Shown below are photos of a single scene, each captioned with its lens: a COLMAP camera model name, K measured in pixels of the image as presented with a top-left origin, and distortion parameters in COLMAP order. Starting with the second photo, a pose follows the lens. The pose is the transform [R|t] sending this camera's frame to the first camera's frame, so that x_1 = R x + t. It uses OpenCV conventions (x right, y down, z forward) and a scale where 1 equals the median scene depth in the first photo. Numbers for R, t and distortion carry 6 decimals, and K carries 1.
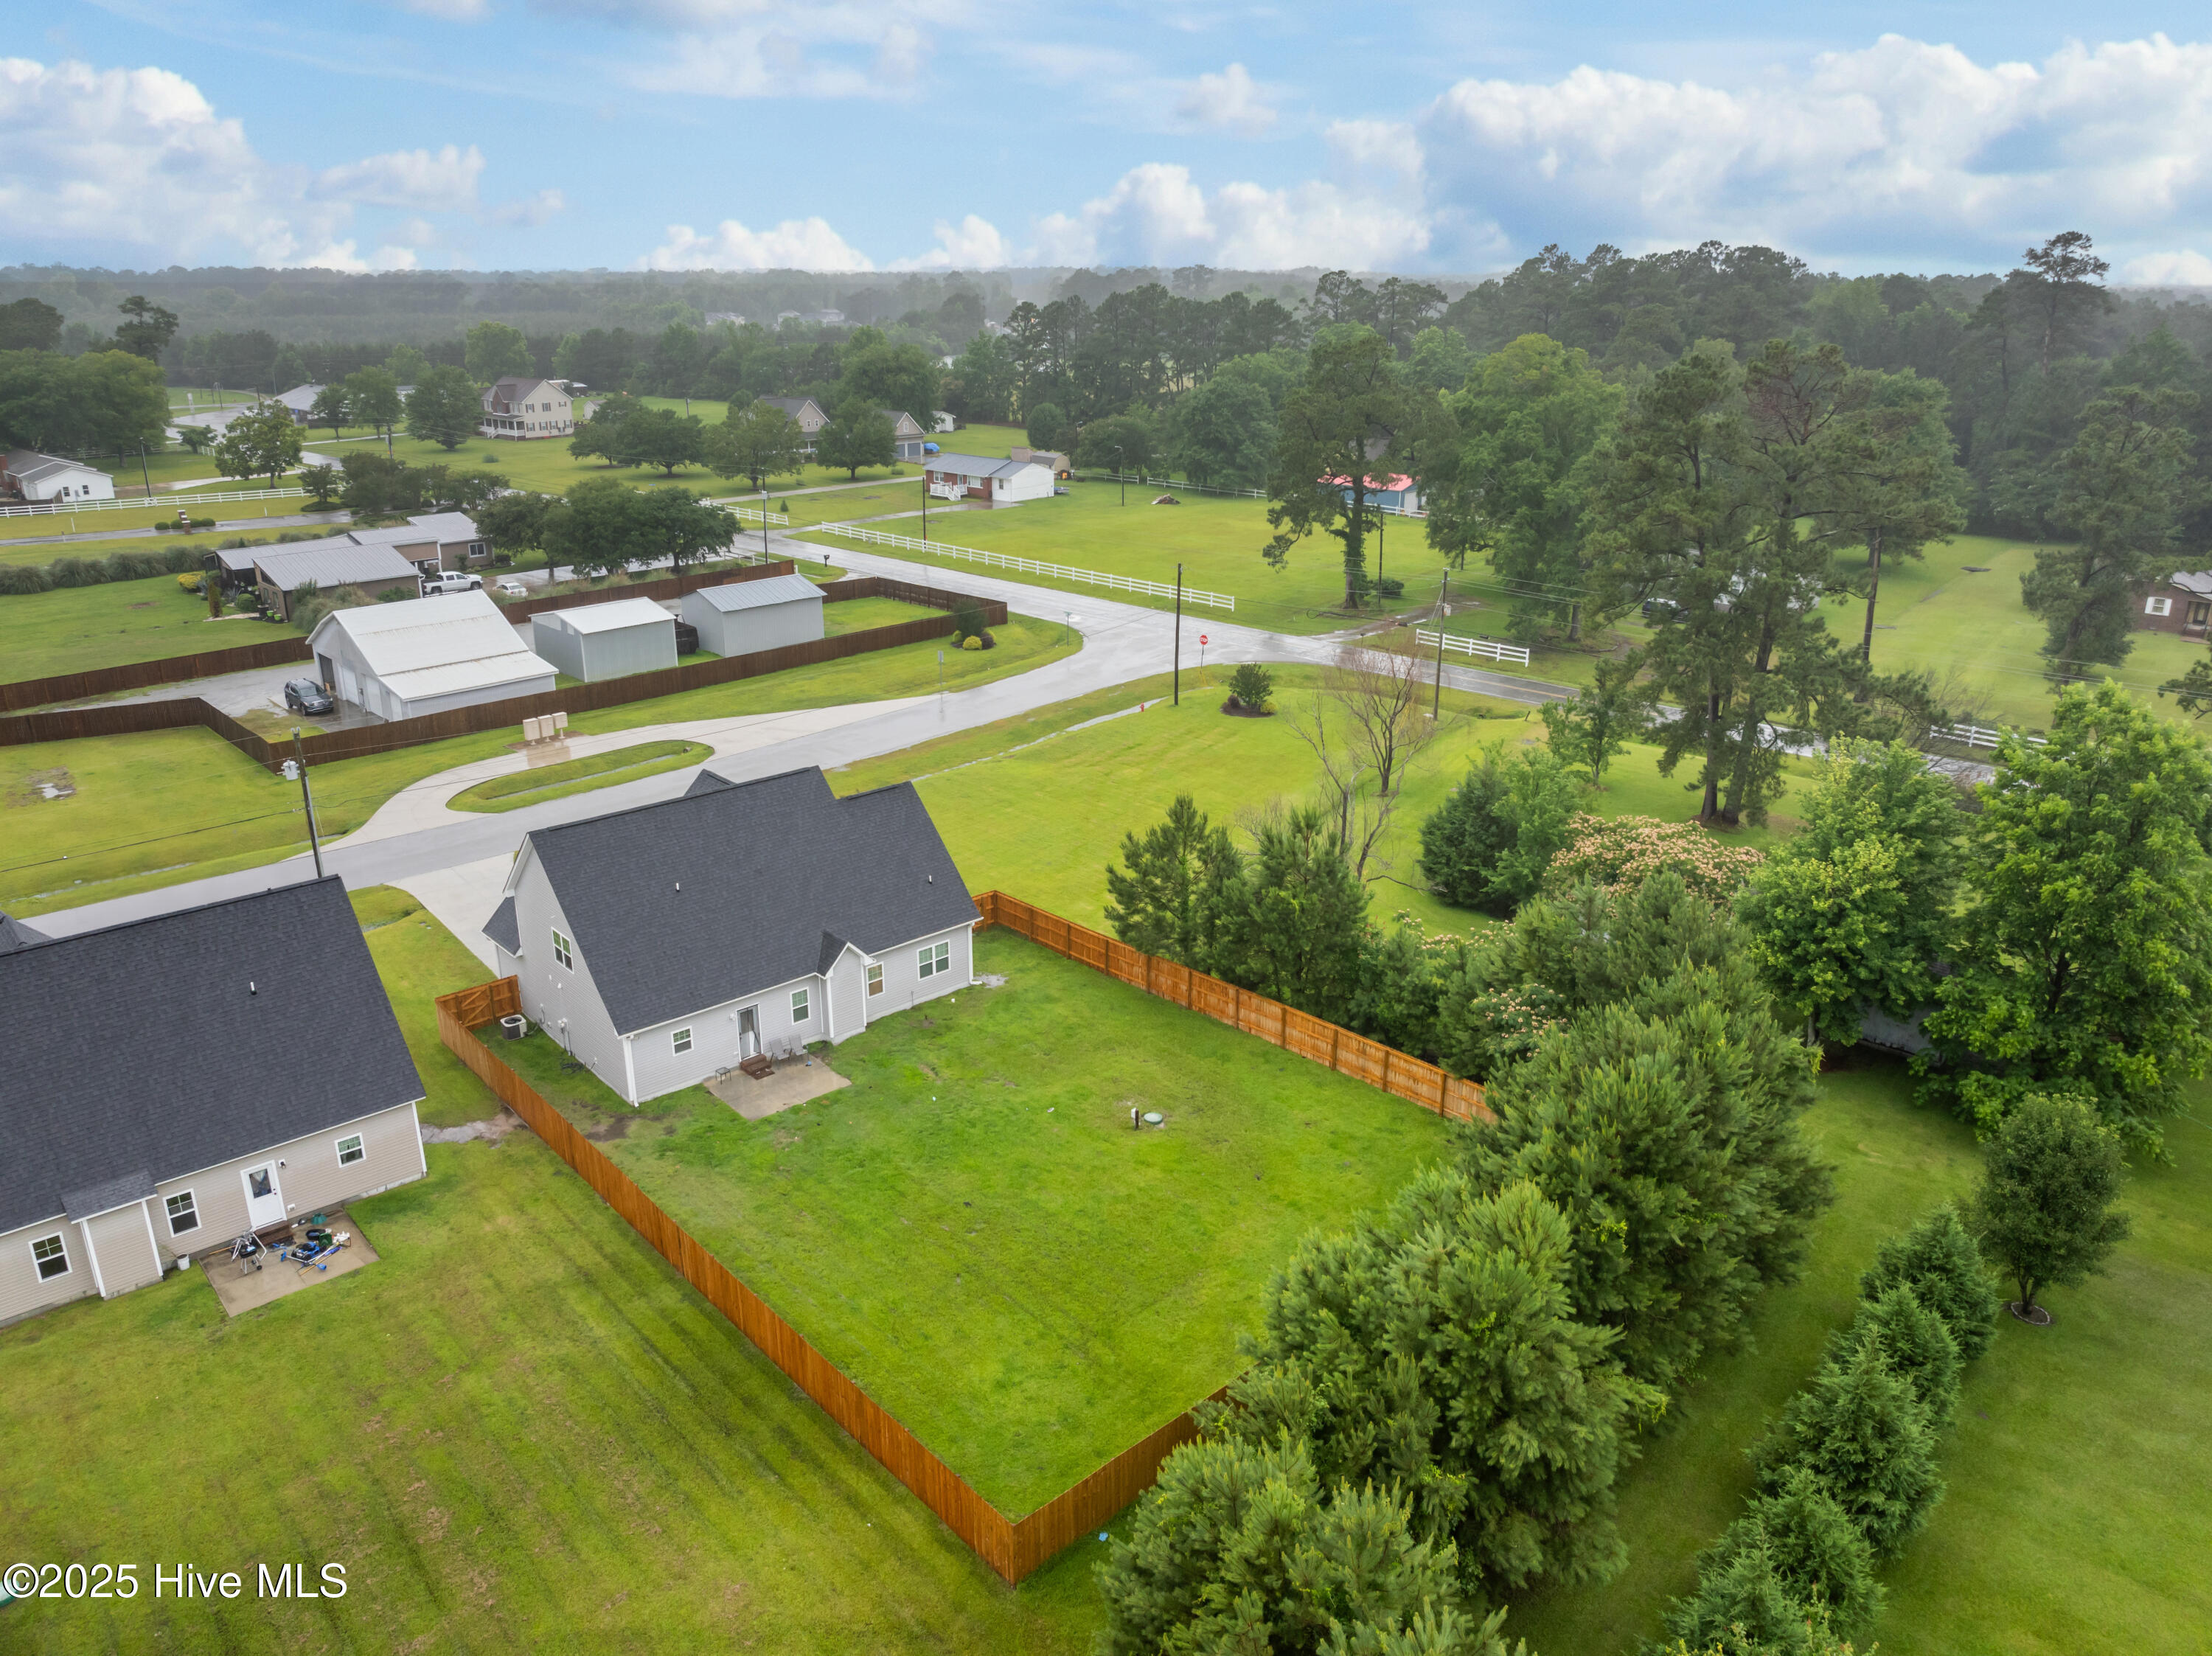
lens RADIAL K [[1562.8, 0, 1099.1], [0, 1562.8, 817.8], [0, 0, 1]] dist [-0.039564, 0.002952]
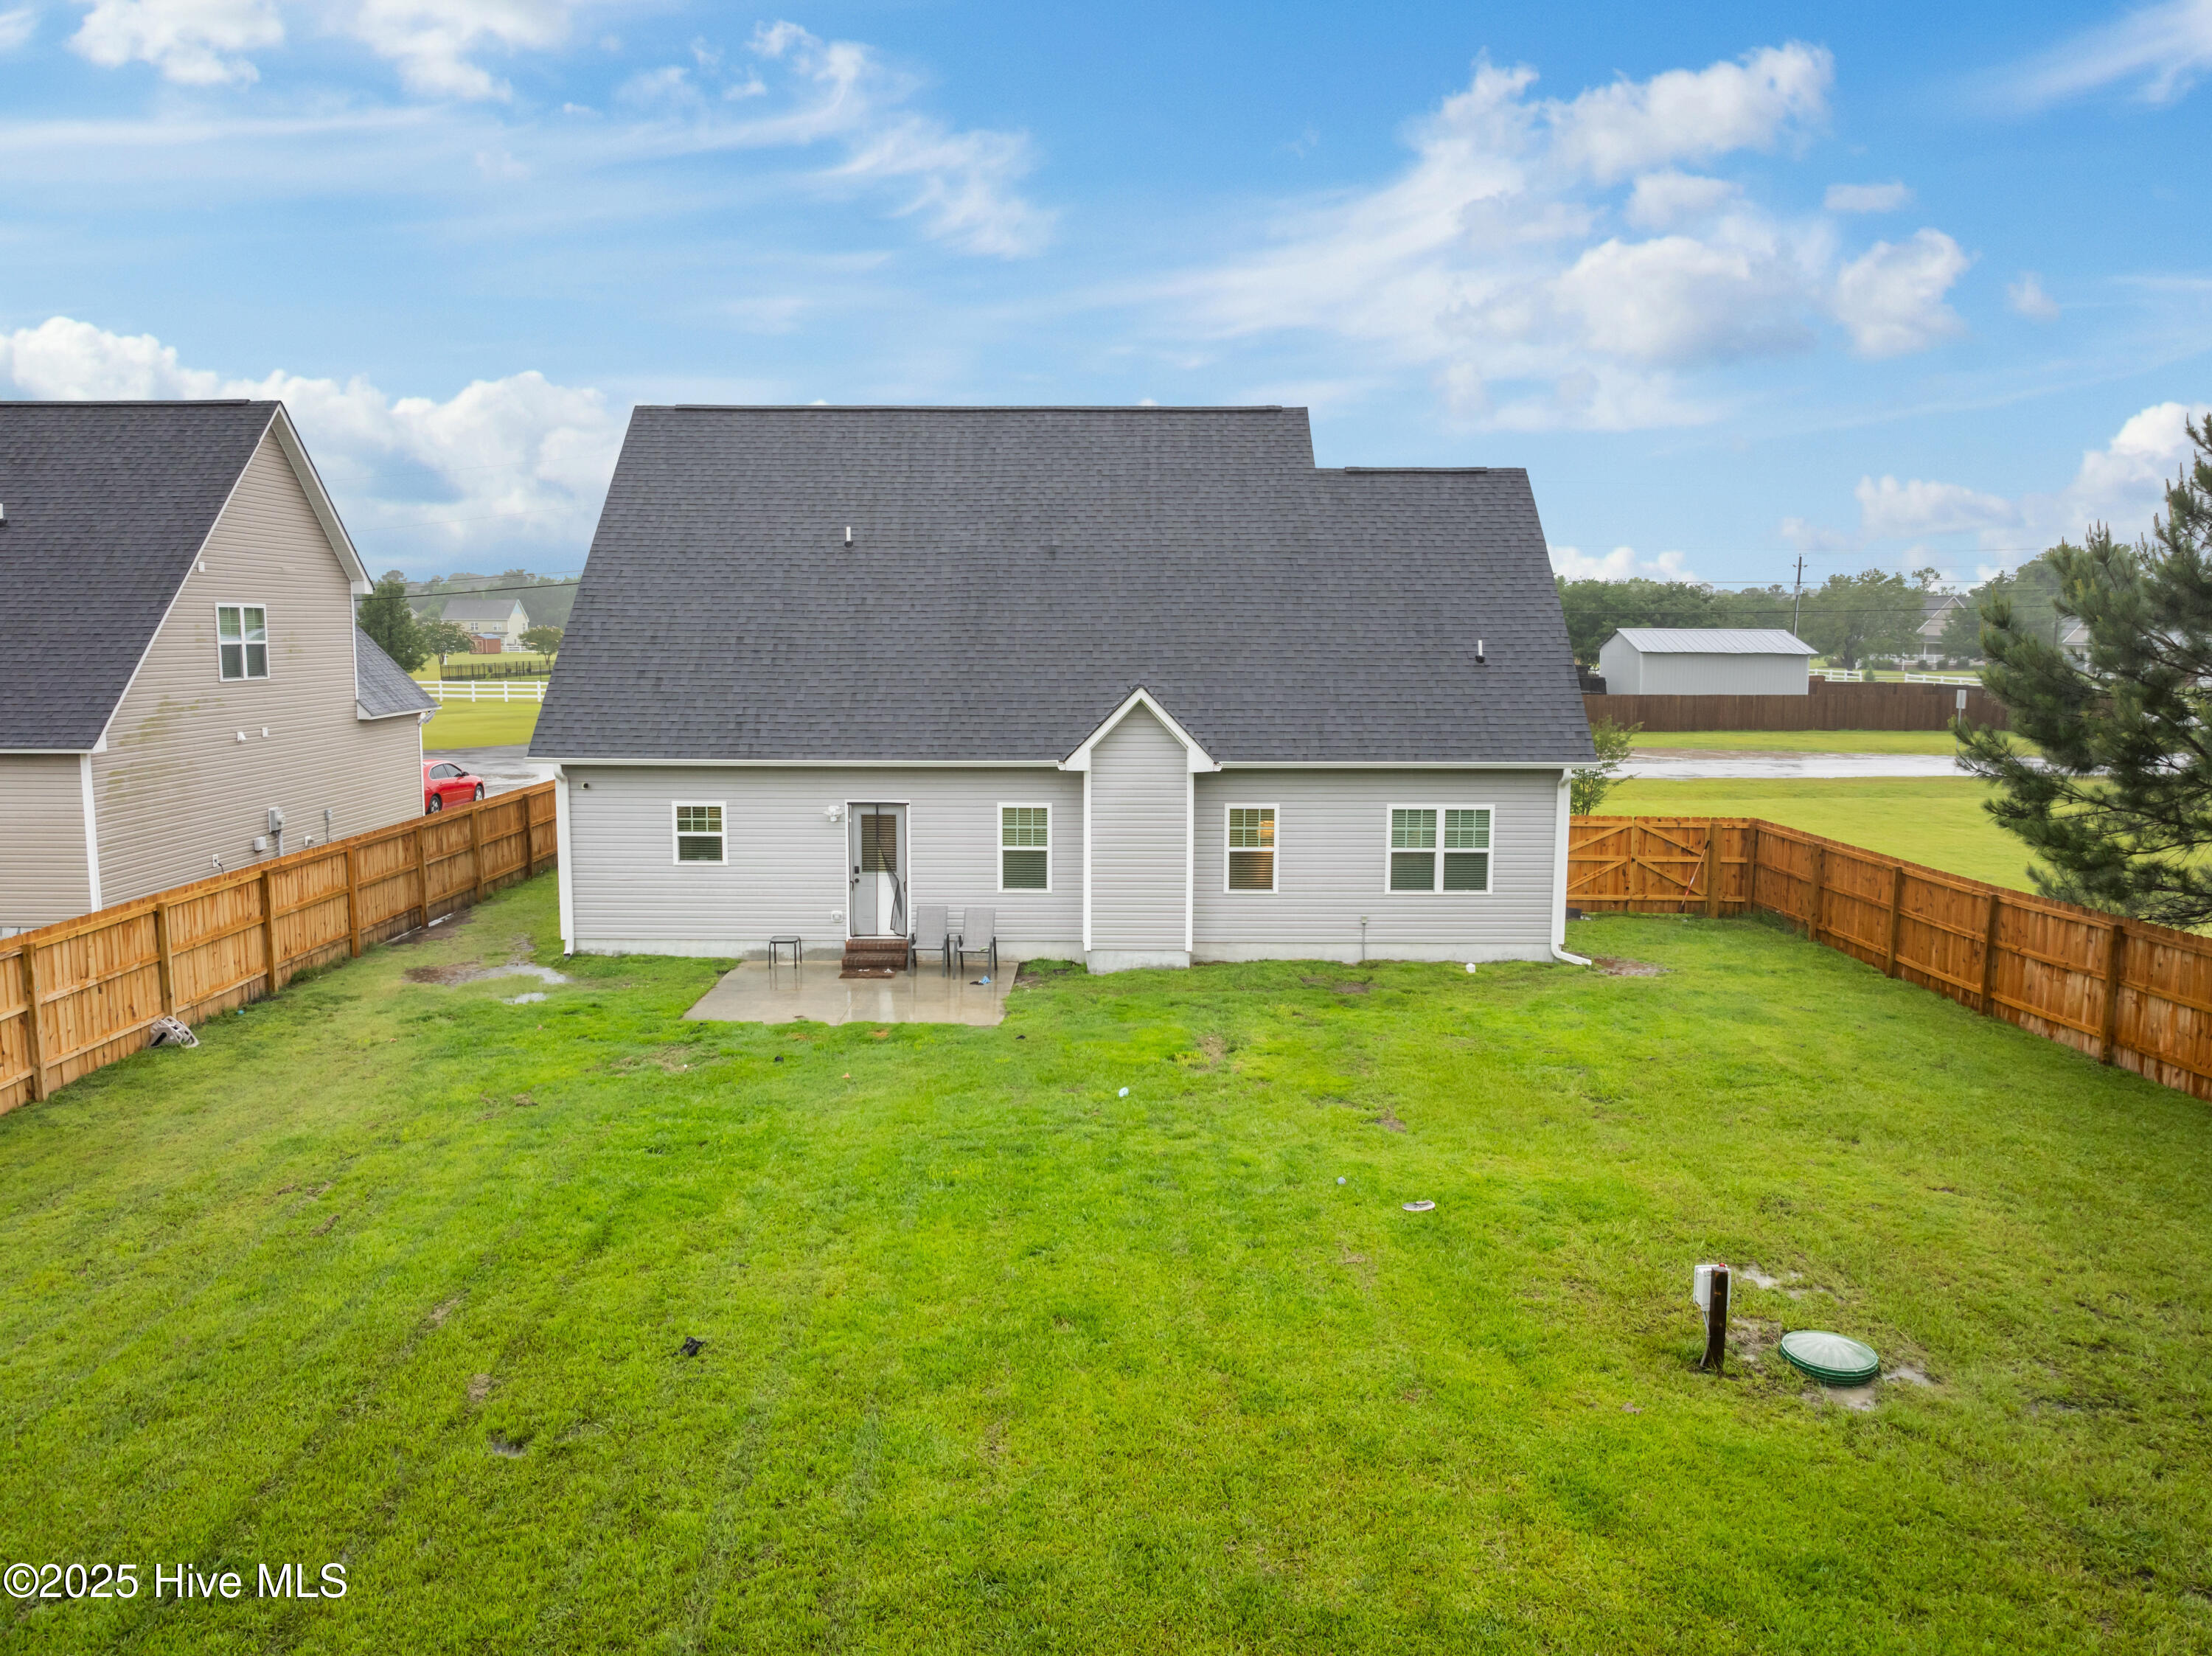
lens RADIAL K [[1562.8, 0, 1107.9], [0, 1562.8, 838.5], [0, 0, 1]] dist [-0.039564, 0.002952]
pose [[0.728641, 0.080378, -0.680163, 0.096421], [-0.223150, 0.966761, -0.124808, 0.163243], [0.647524, 0.242719, 0.722358, 0.724072]]
